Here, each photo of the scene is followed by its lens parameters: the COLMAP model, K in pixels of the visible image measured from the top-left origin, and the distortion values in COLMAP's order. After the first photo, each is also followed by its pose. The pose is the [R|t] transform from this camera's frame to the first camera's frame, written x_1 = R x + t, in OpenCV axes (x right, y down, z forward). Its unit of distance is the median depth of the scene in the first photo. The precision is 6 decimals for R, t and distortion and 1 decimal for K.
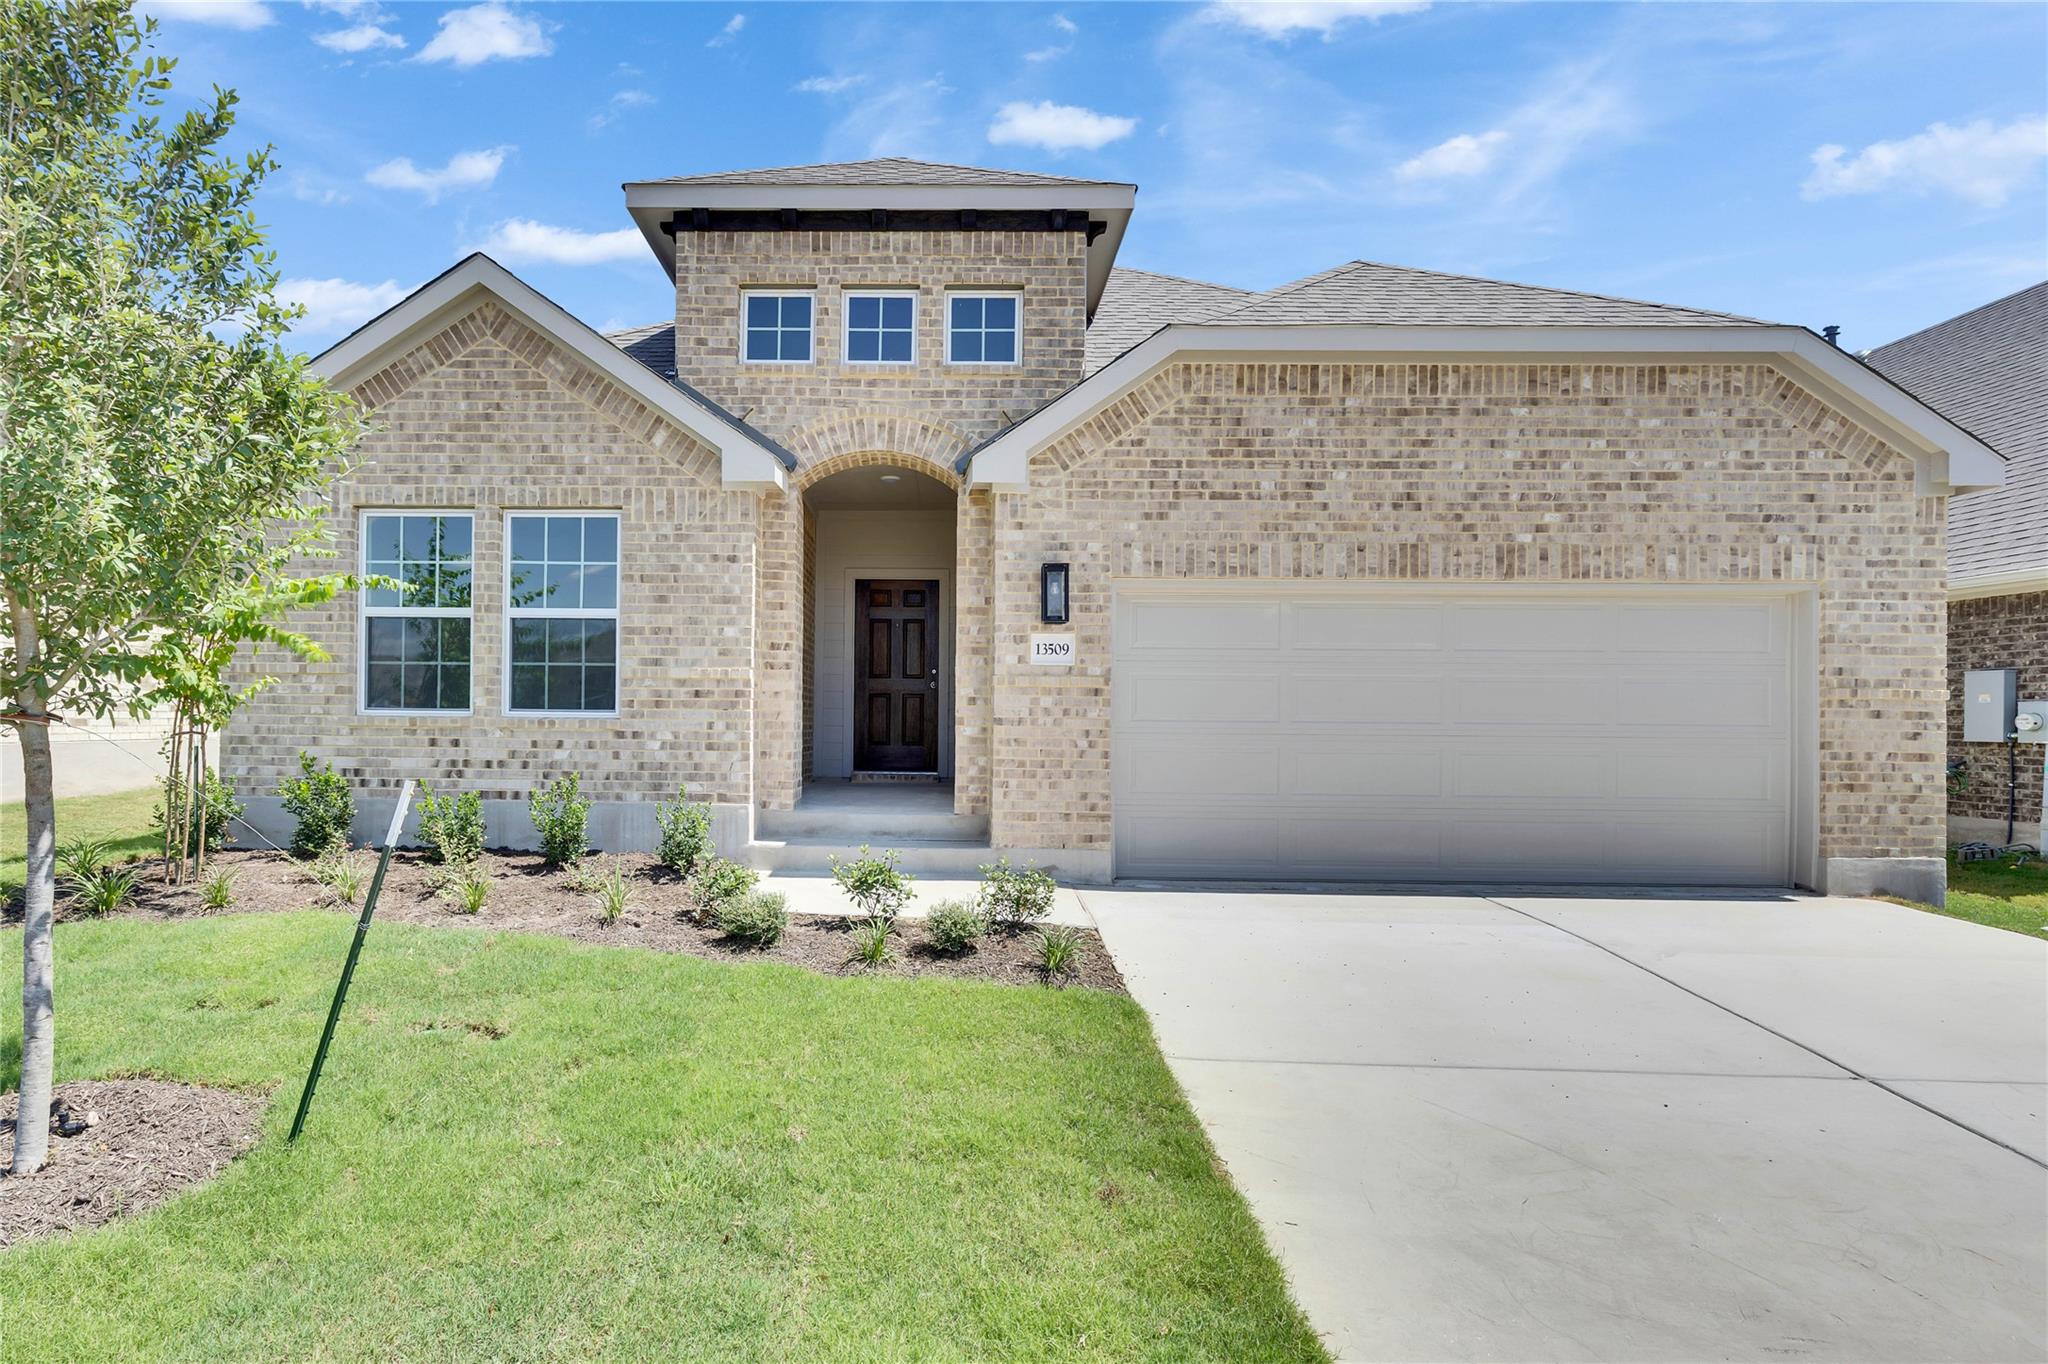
lens RADIAL K [[1060.4, 0, 1024.0], [0, 1060.4, 682.0], [0, 0, 1]] dist [0.003394, -0.000746]
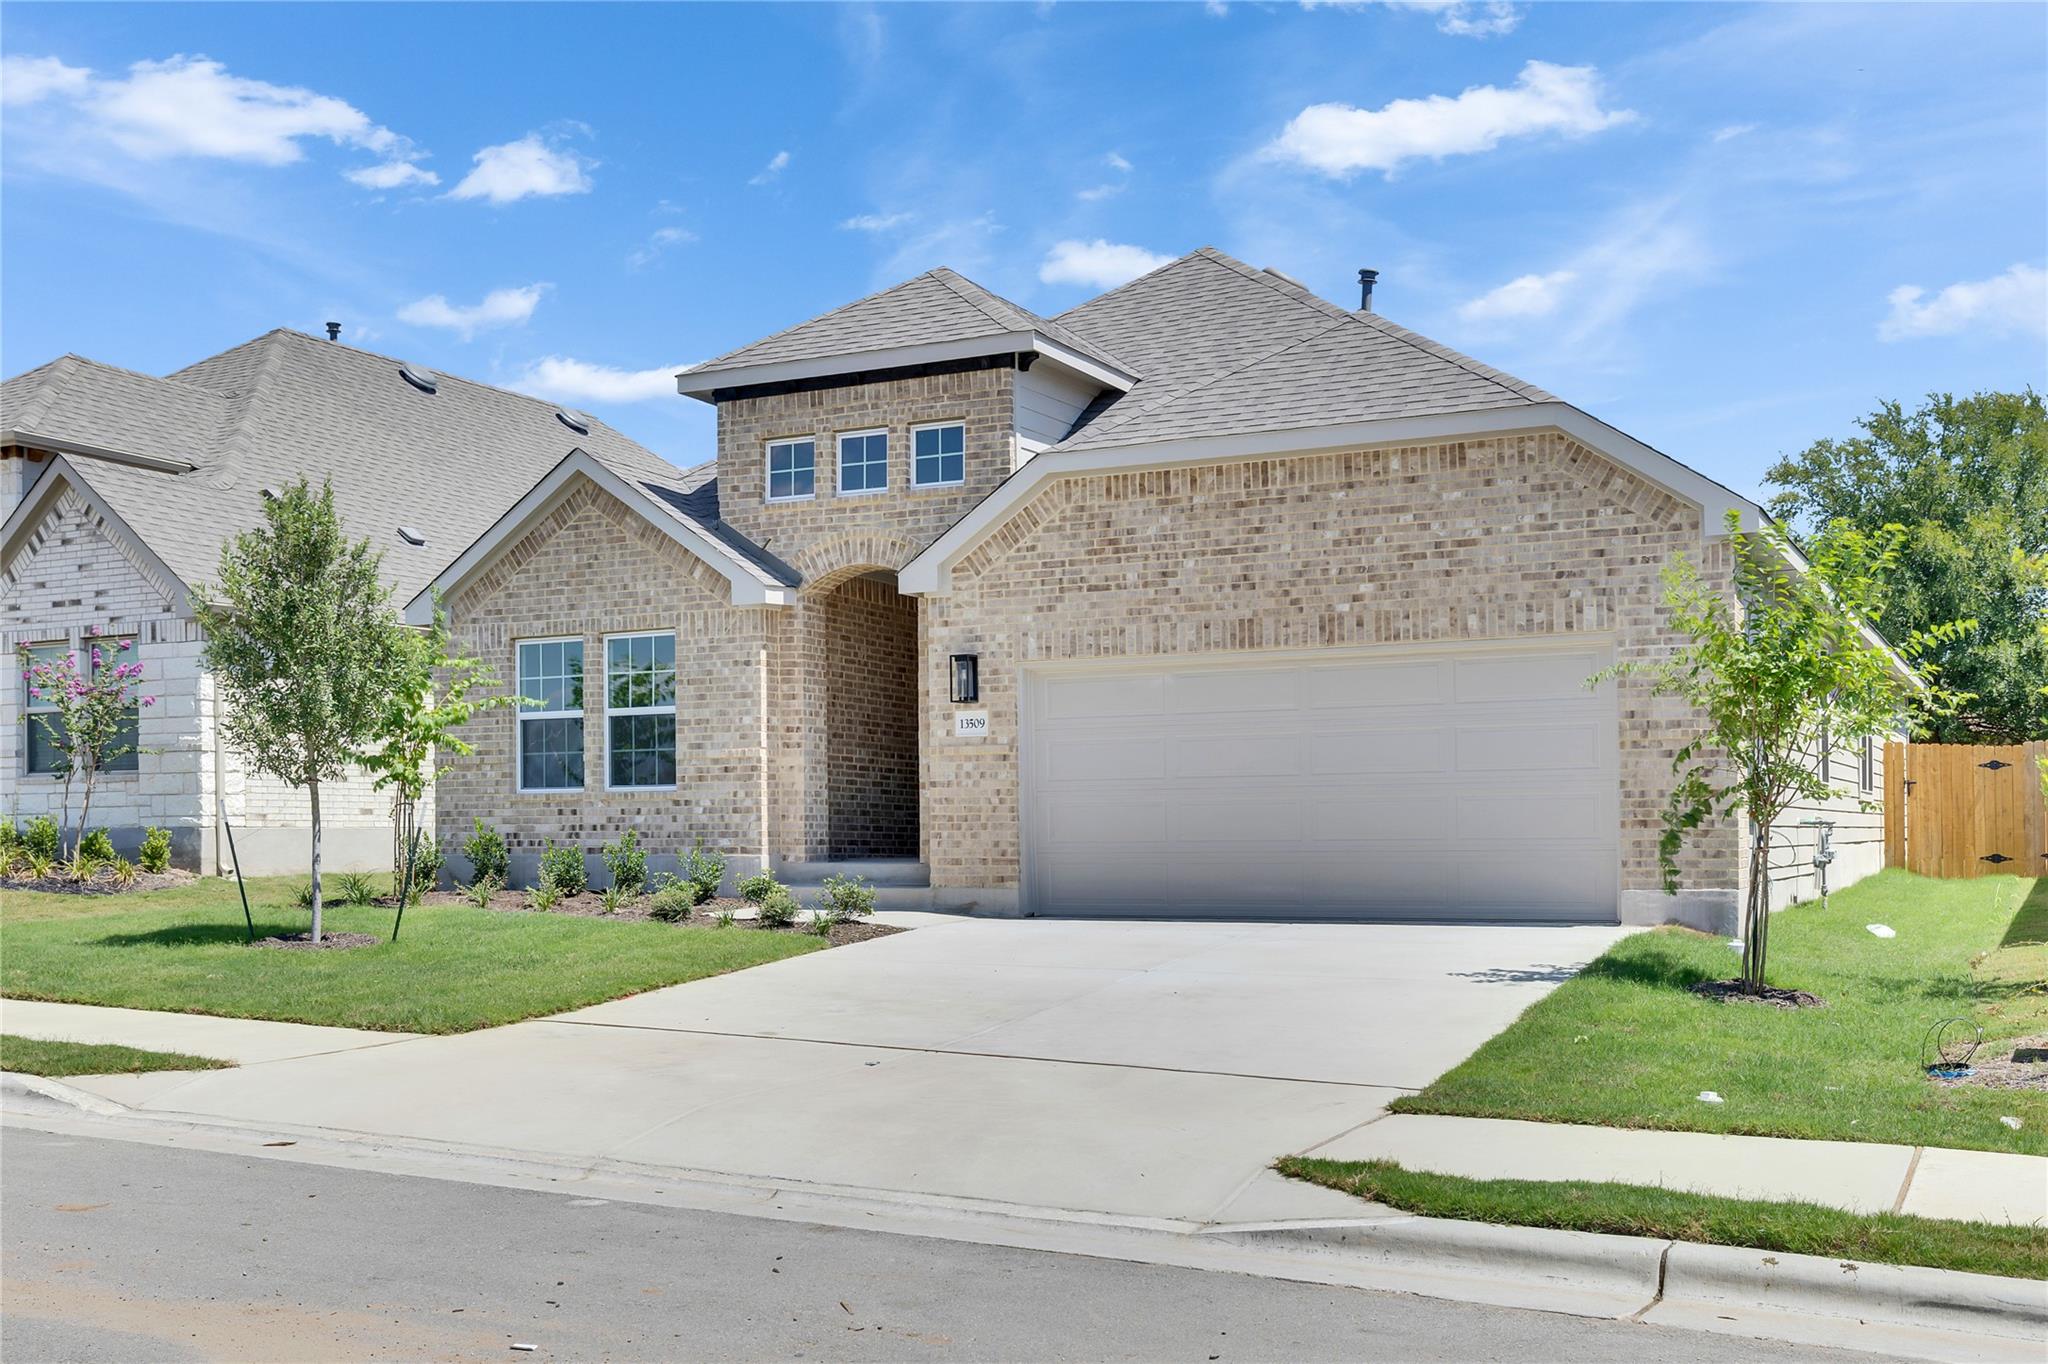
lens RADIAL K [[1915.4, 0, 1024.0], [0, 1915.4, 682.0], [0, 0, 1]] dist [0.009174, 0.005483]
pose [[0.912148, -0.050189, -0.406777, 0.974490], [0.034428, 0.998349, -0.045977, 0.024476], [0.408413, 0.027933, 0.912370, -0.976975]]
